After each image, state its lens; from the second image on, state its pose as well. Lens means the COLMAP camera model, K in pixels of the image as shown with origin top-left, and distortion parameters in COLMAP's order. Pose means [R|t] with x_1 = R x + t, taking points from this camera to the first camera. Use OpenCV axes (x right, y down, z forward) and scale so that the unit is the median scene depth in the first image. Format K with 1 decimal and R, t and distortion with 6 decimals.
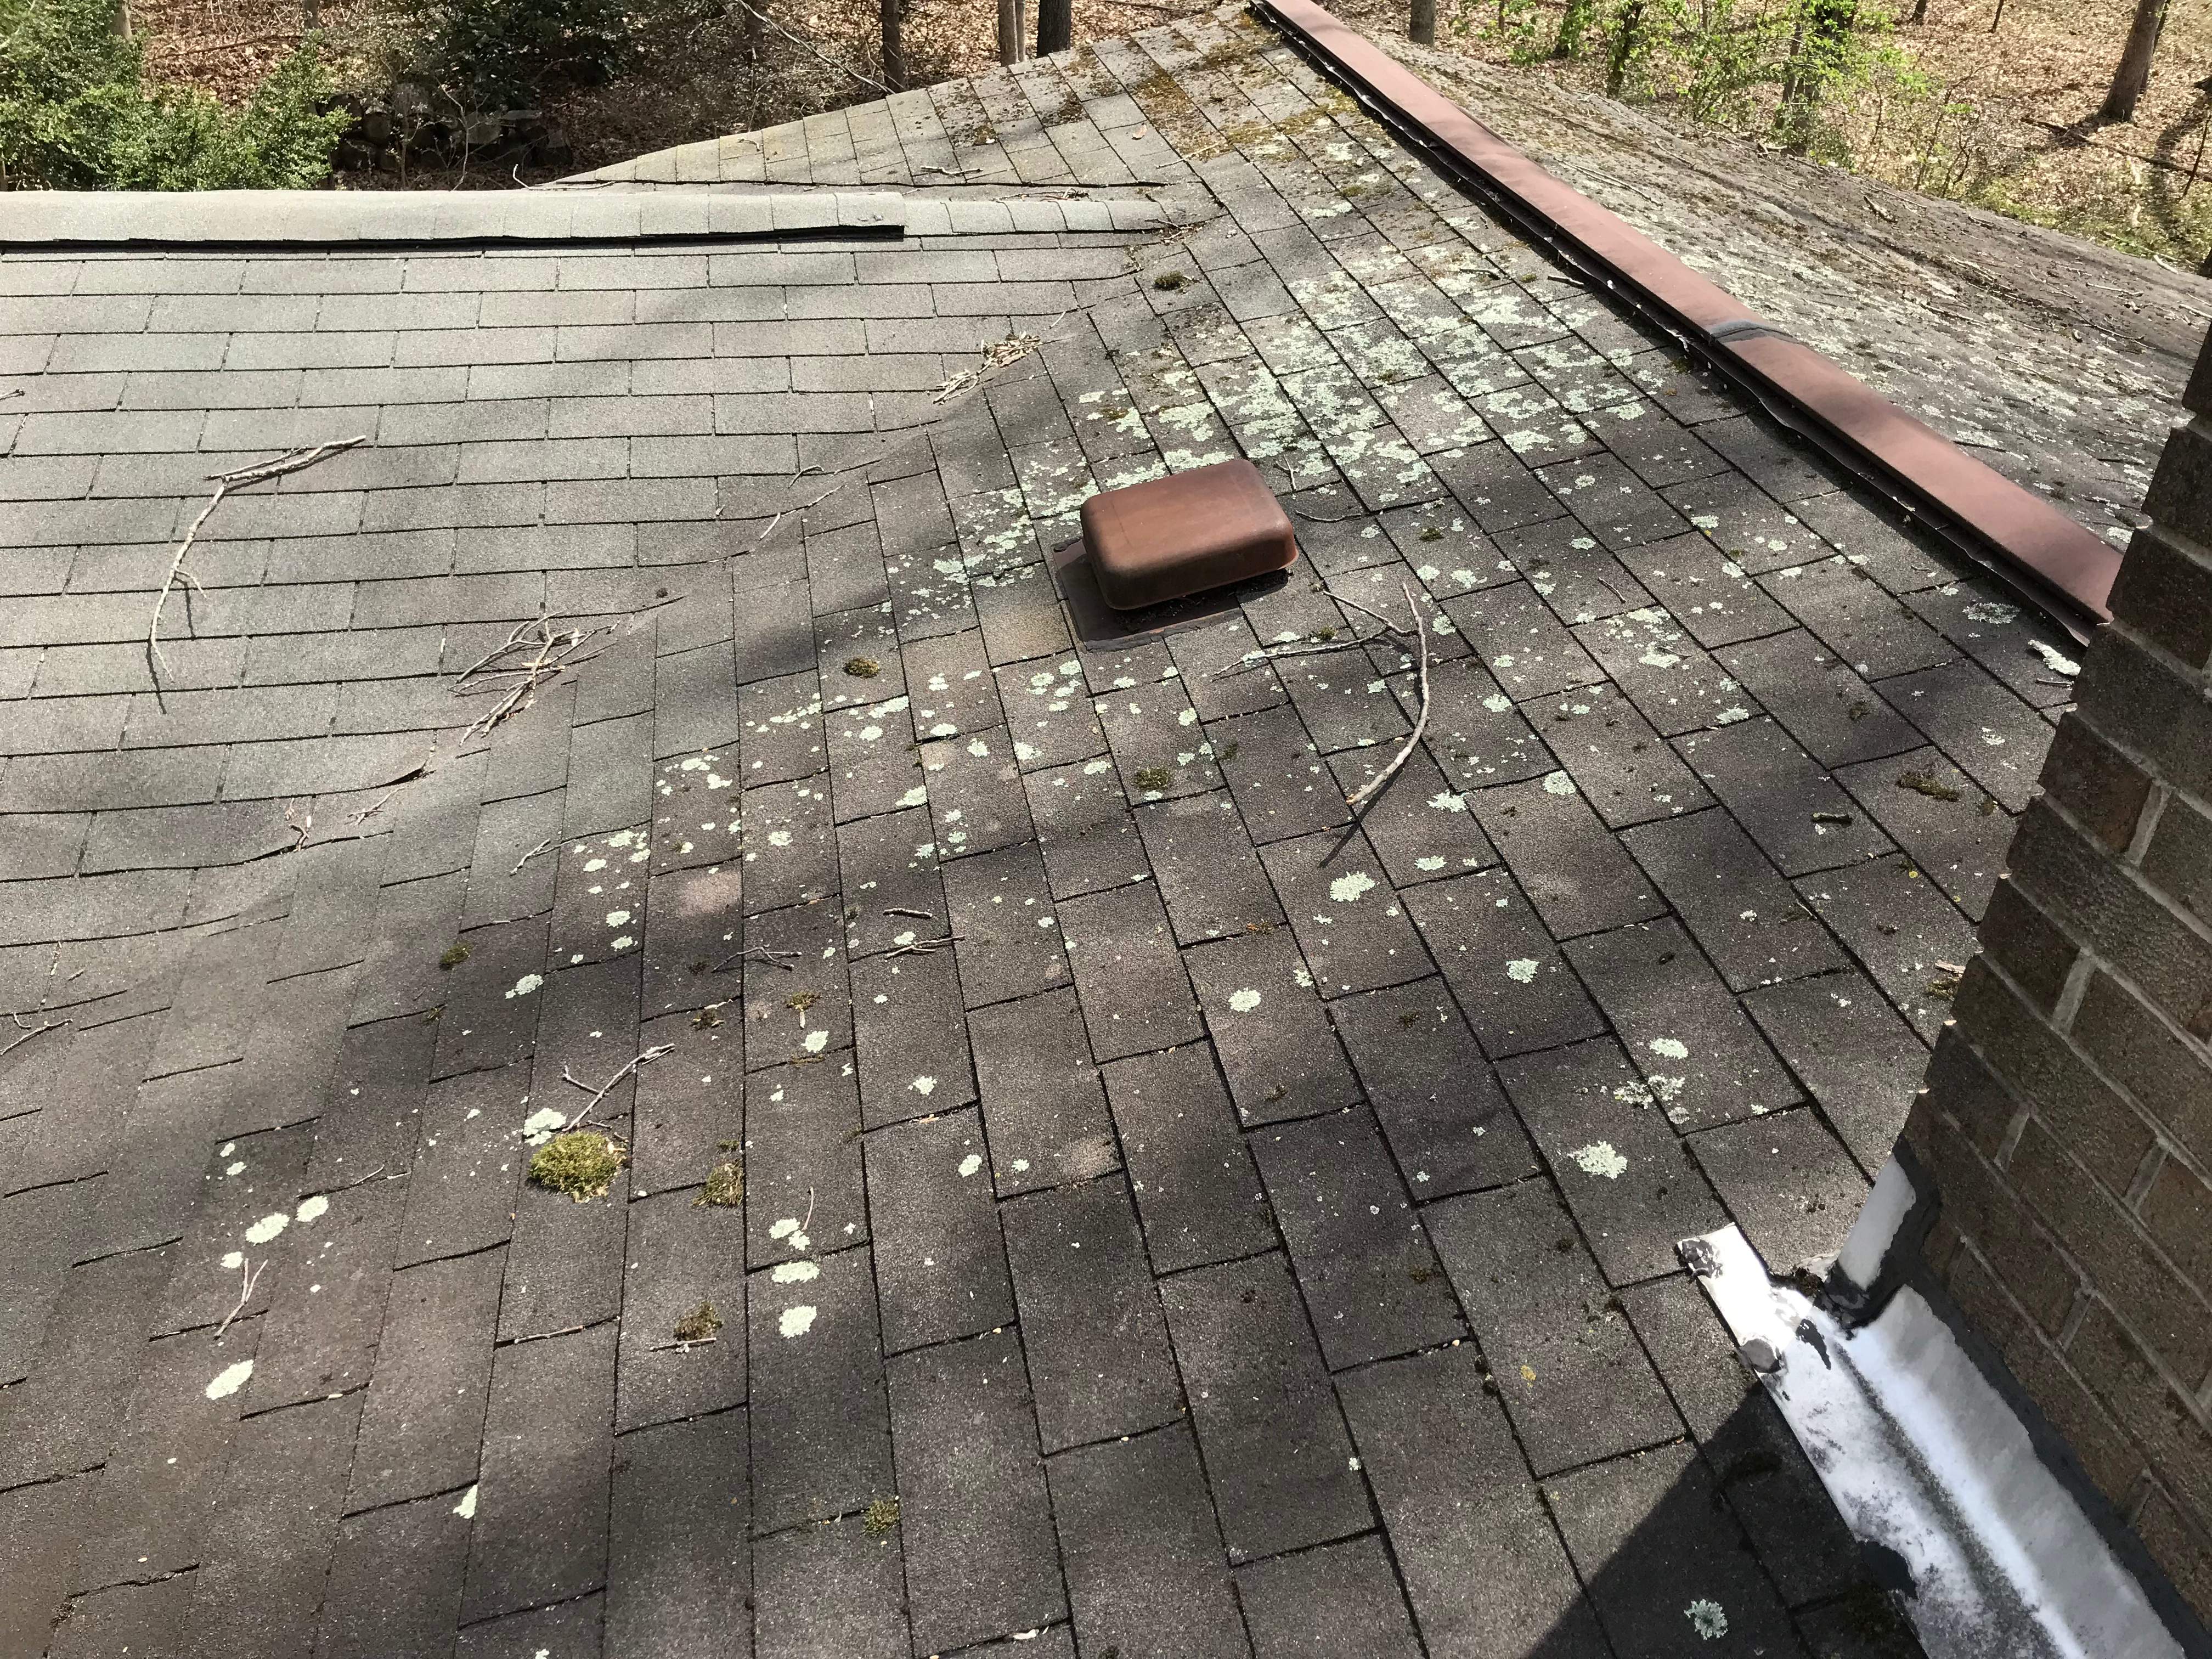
lens RADIAL K [[1816.0, 0, 1115.8], [0, 1816.0, 819.5], [0, 0, 1]] dist [0.029589, -0.016701]
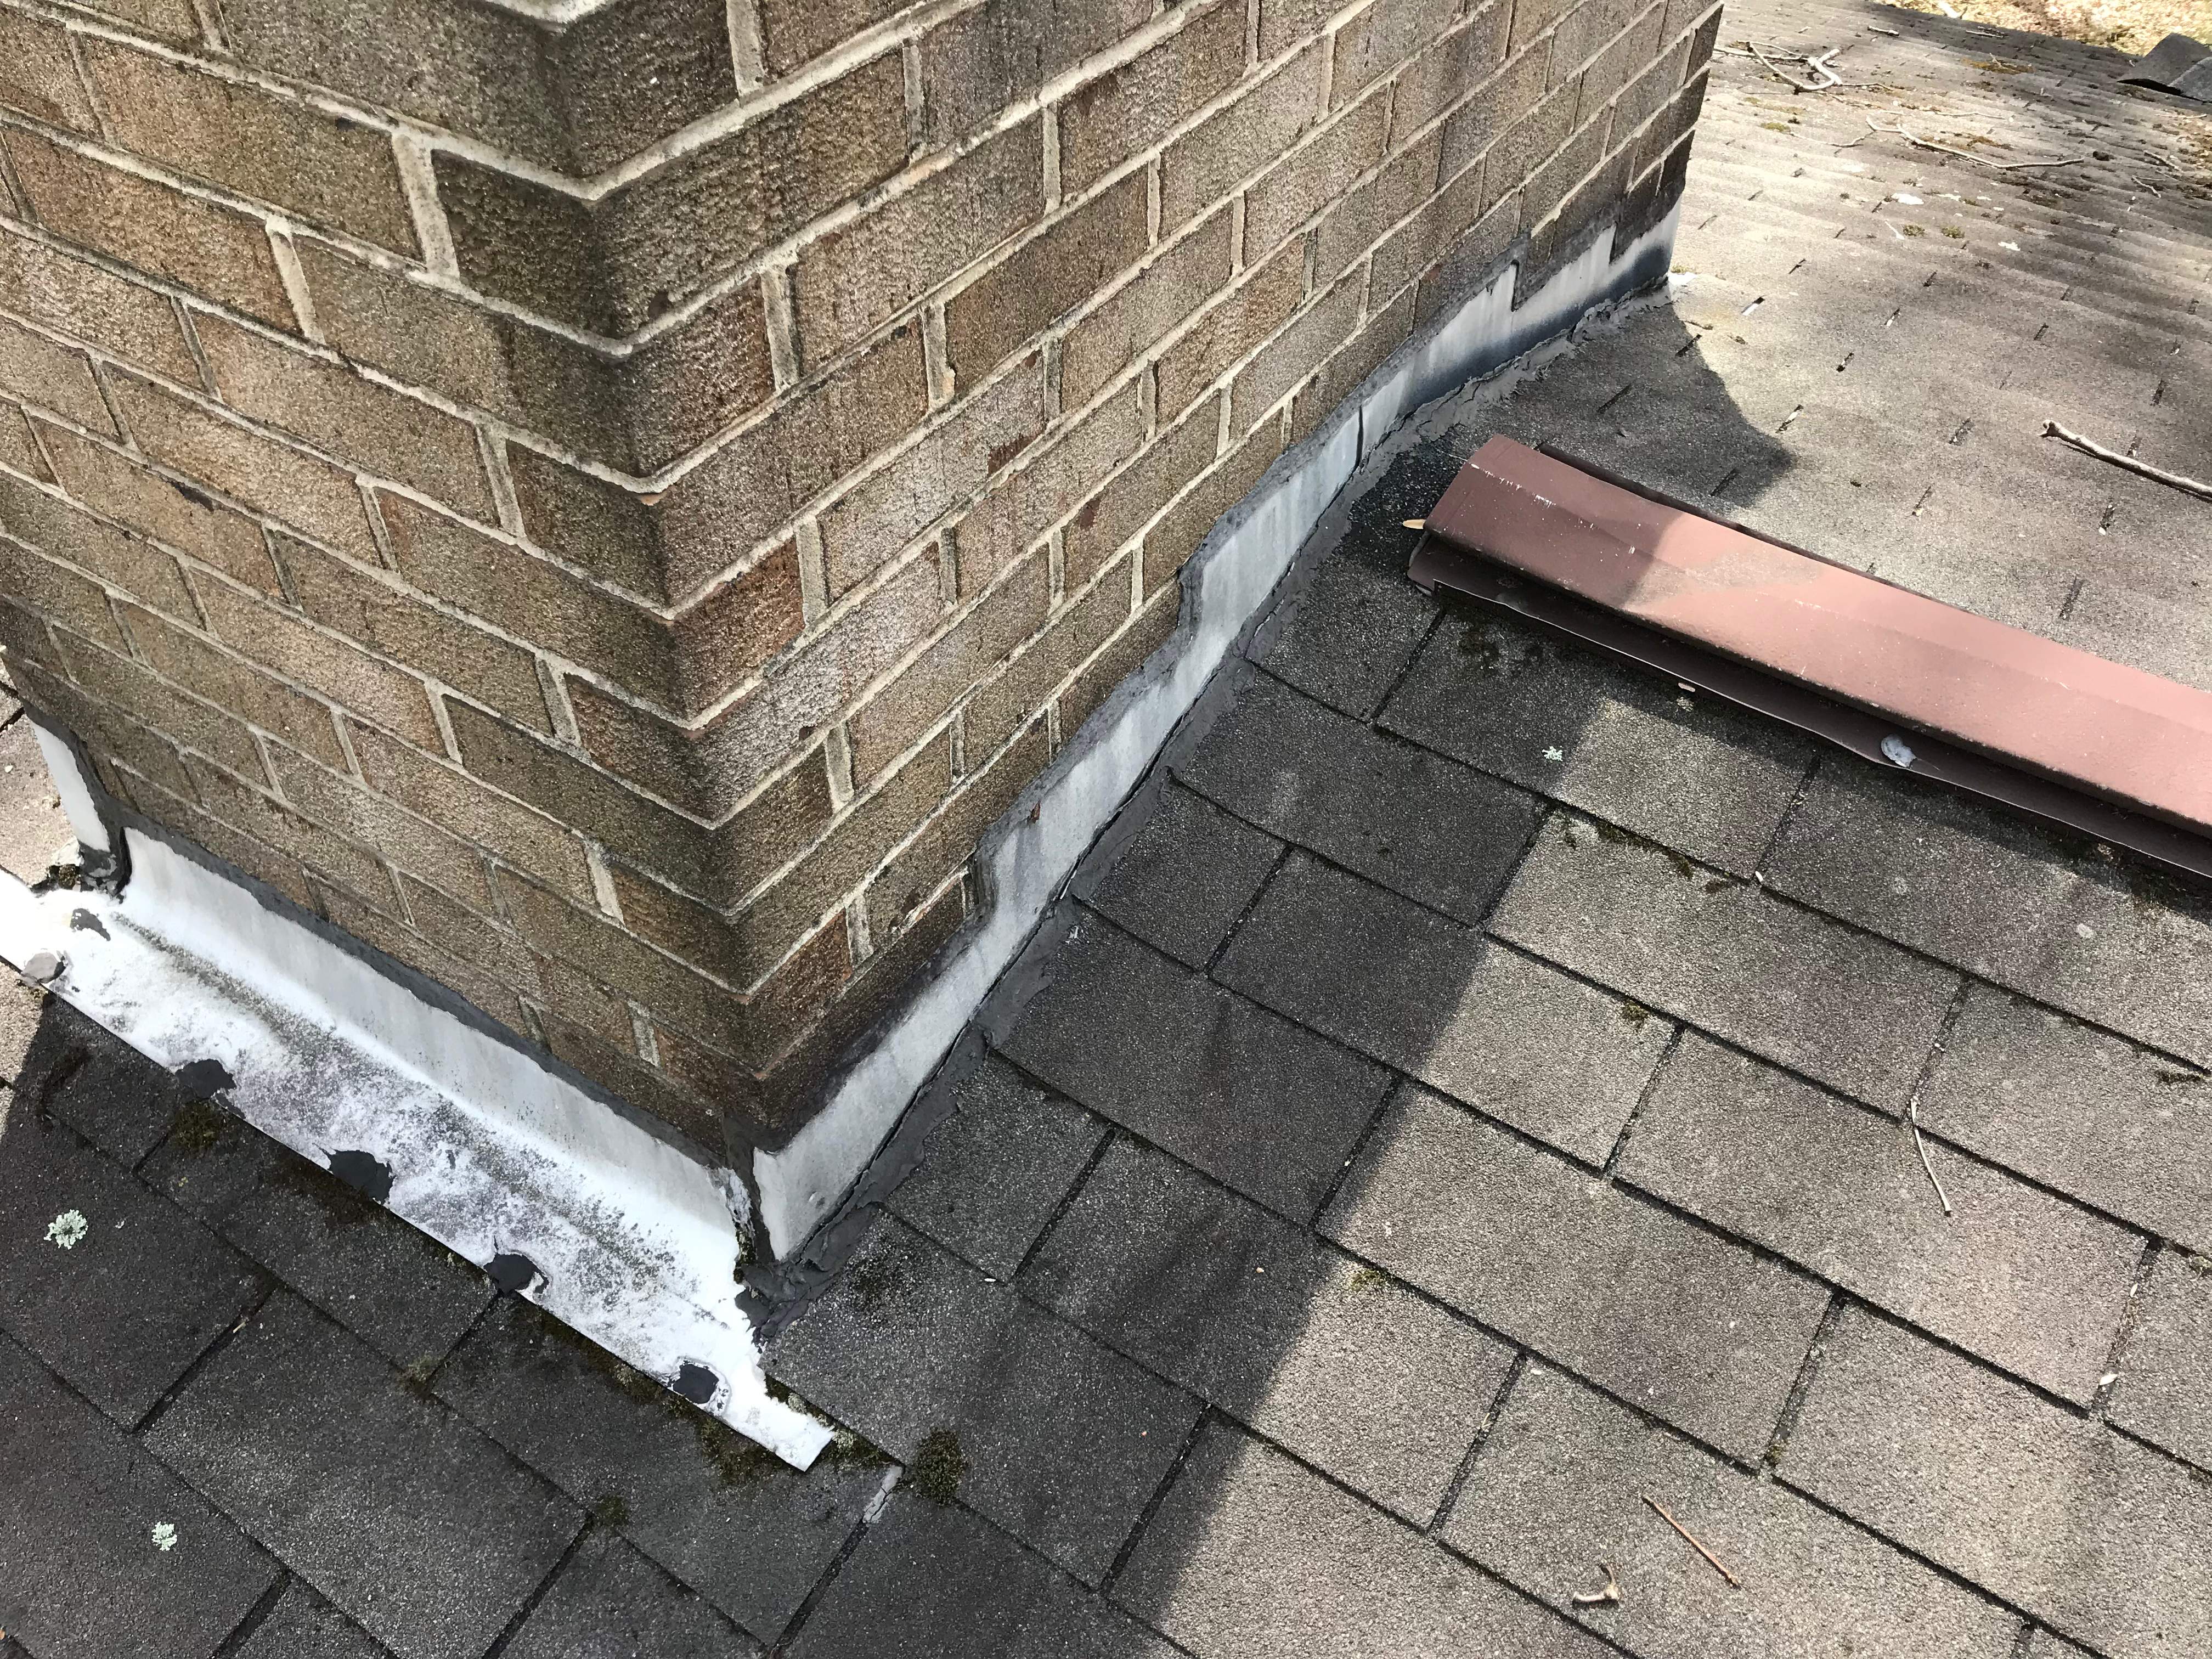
lens RADIAL K [[1816.0, 0, 1115.8], [0, 1816.0, 819.5], [0, 0, 1]] dist [0.029589, -0.016701]
pose [[0.682827, -0.536155, 0.496271, 0.312366], [0.412854, 0.843602, 0.343348, 0.134012], [-0.602743, -0.029560, 0.797388, -0.111720]]
